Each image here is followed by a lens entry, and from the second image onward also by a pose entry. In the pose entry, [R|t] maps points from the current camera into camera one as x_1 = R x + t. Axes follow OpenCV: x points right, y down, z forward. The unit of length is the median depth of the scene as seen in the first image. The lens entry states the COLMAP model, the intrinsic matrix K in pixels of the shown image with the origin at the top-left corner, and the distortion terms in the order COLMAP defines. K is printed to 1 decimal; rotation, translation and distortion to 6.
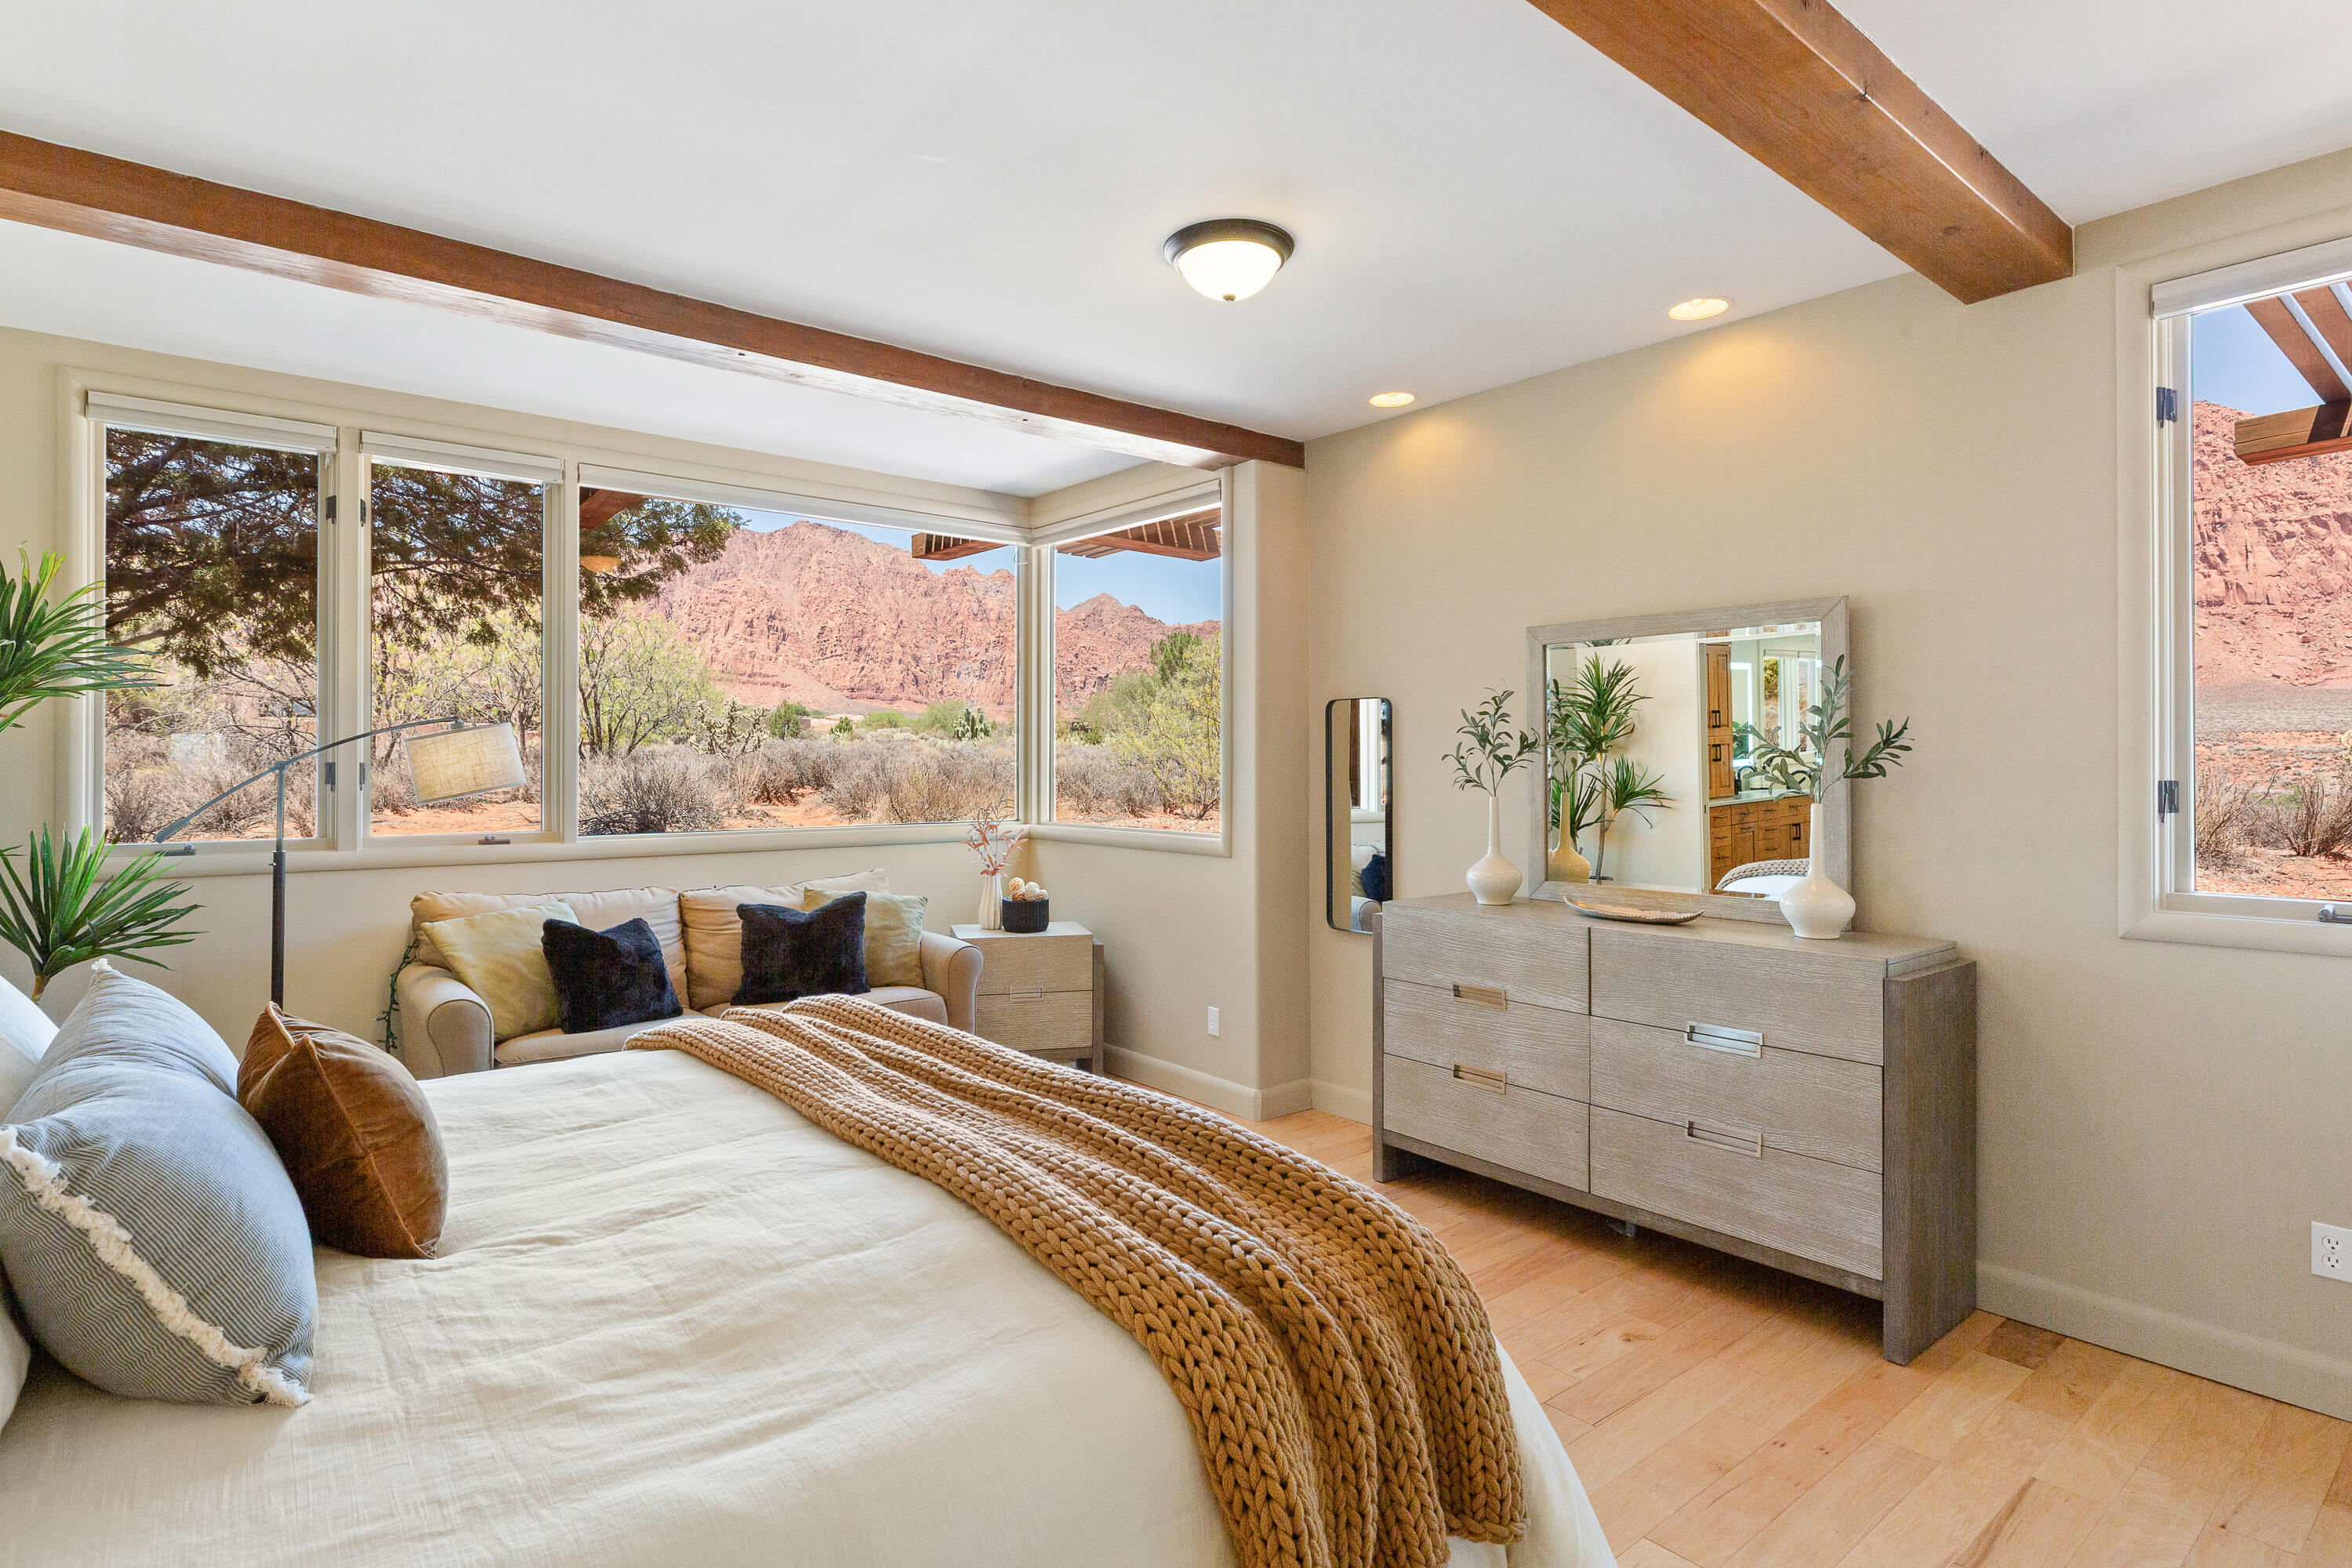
lens RADIAL K [[1204.9, 0, 1186.2], [0, 1204.9, 775.3], [0, 0, 1]] dist [0.005834, 0.000978]
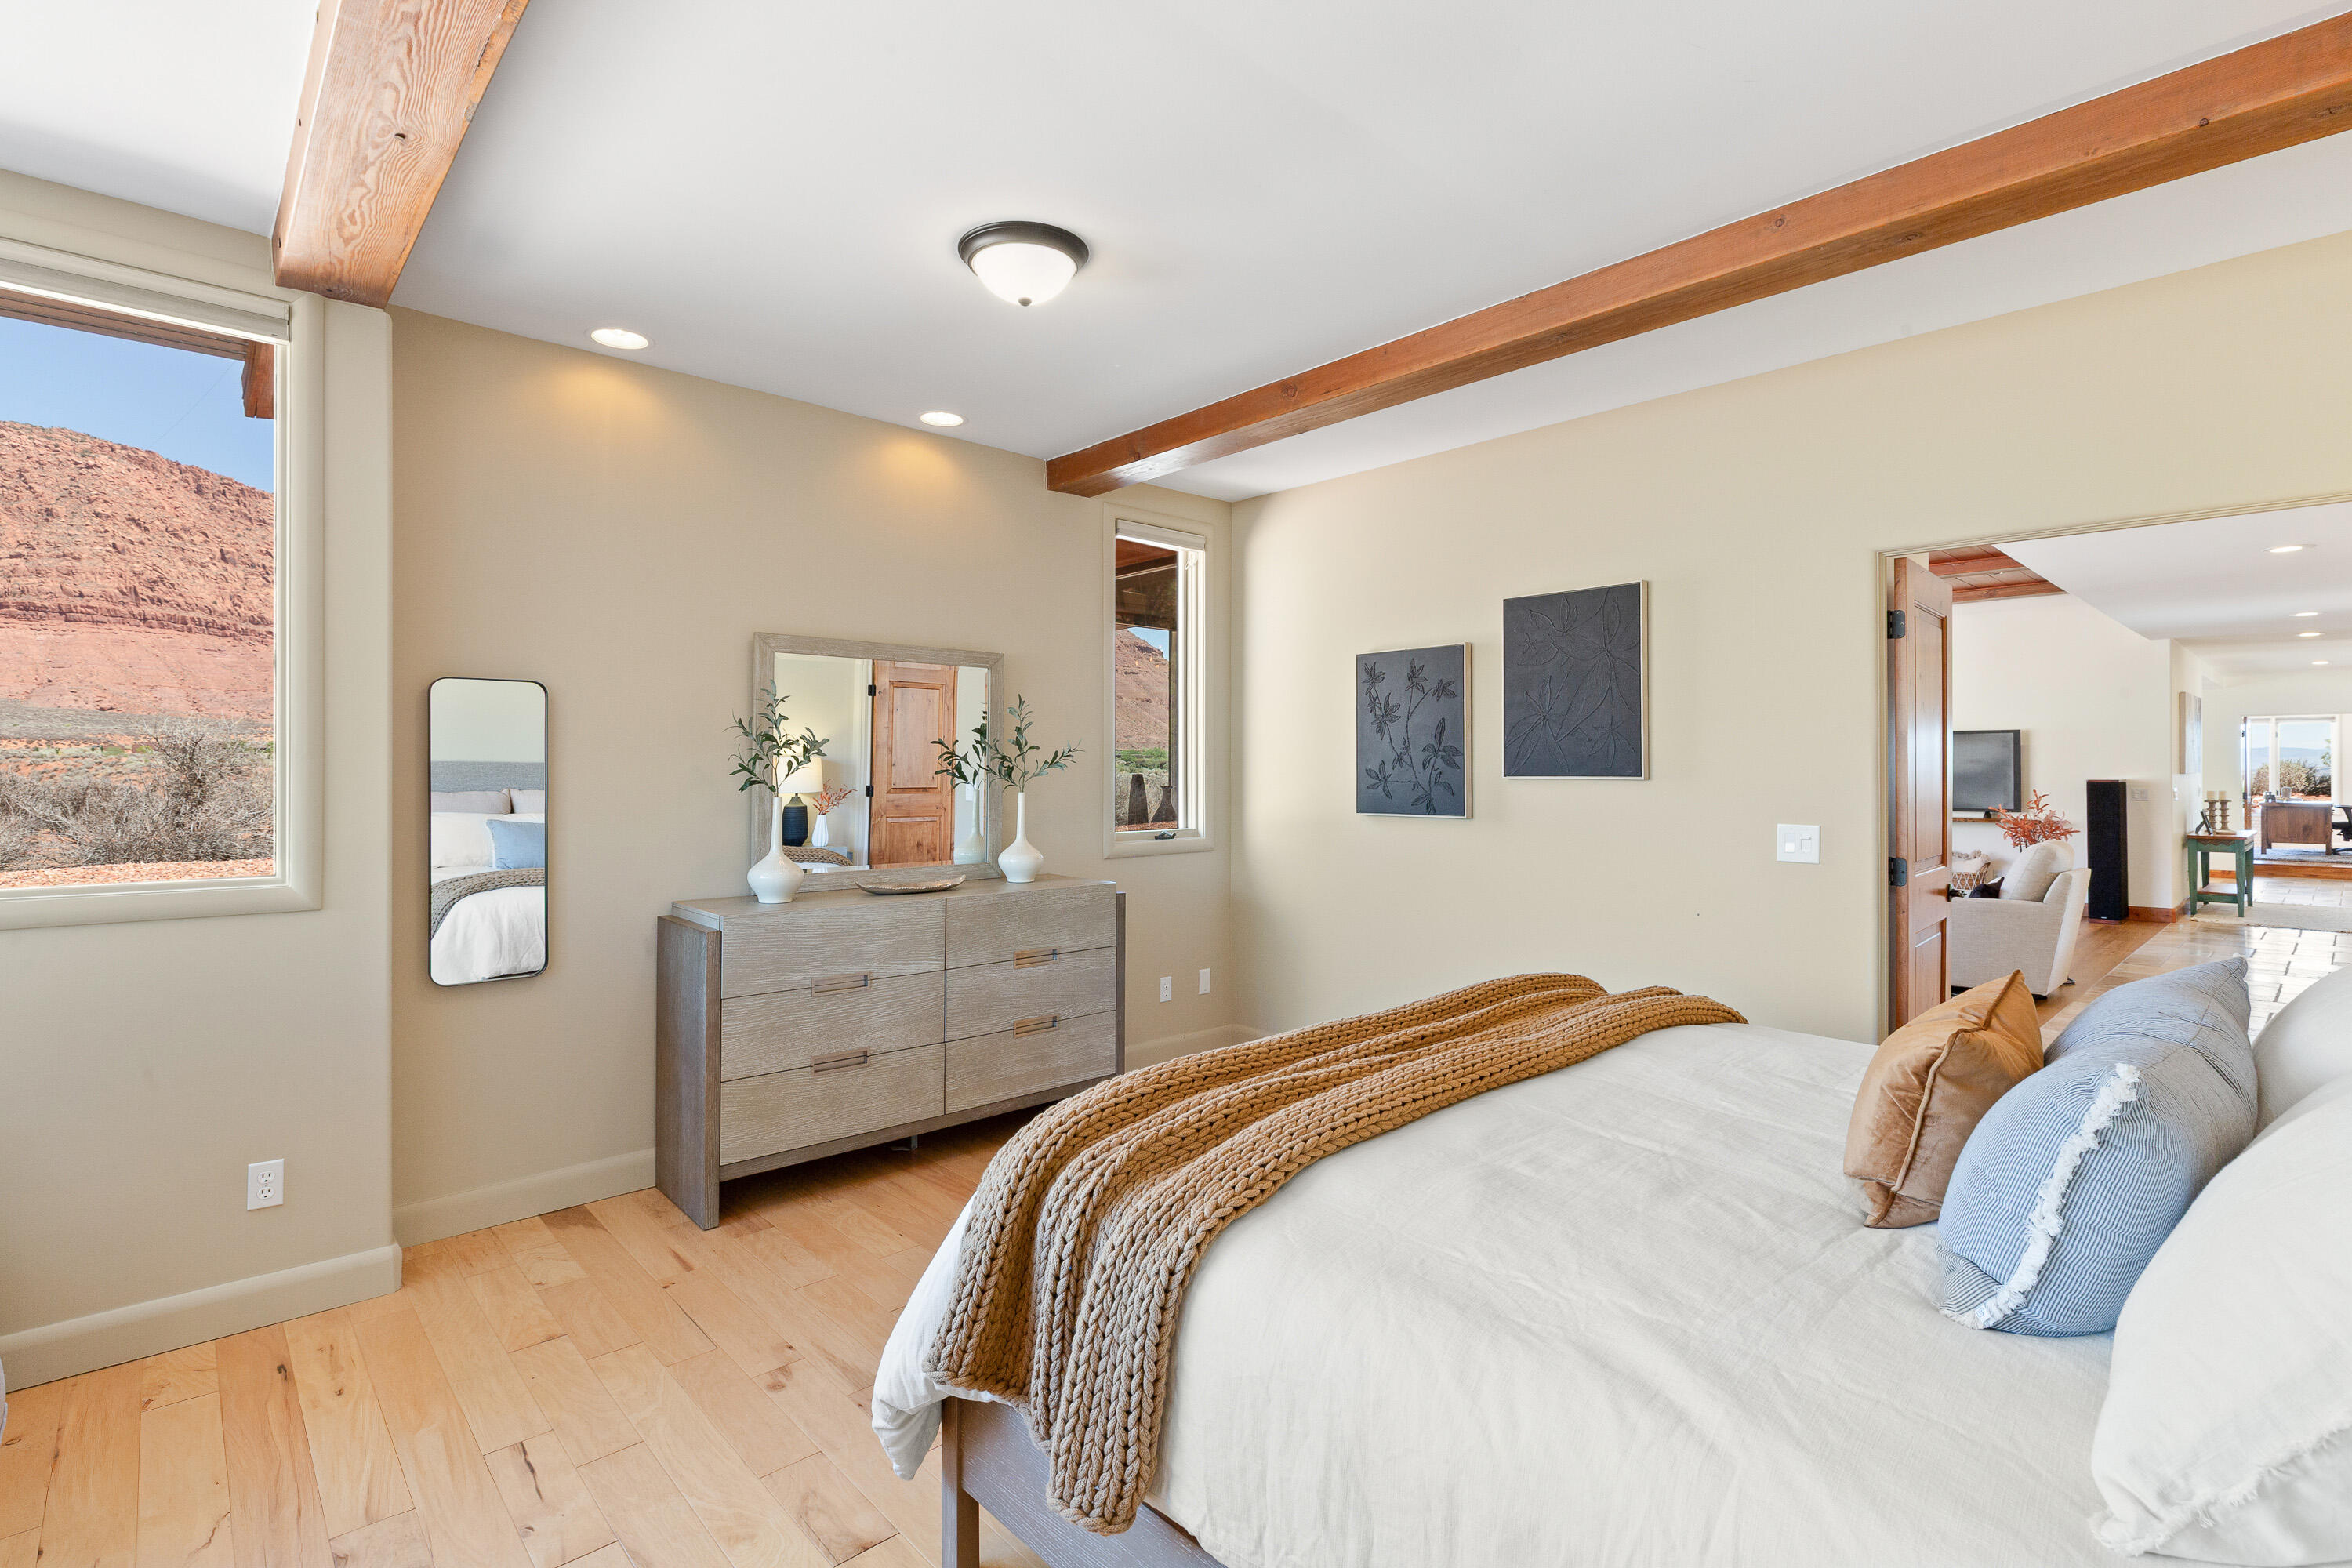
lens RADIAL K [[1118.8, 0, 1181.3], [0, 1118.8, 773.3], [0, 0, 1]] dist [-0.000016, 0.000054]
pose [[-0.048438, -0.004217, 0.998817, -0.781554], [0.006128, 0.999971, 0.004519, -0.004895], [-0.998807, 0.006340, -0.048411, 0.779532]]
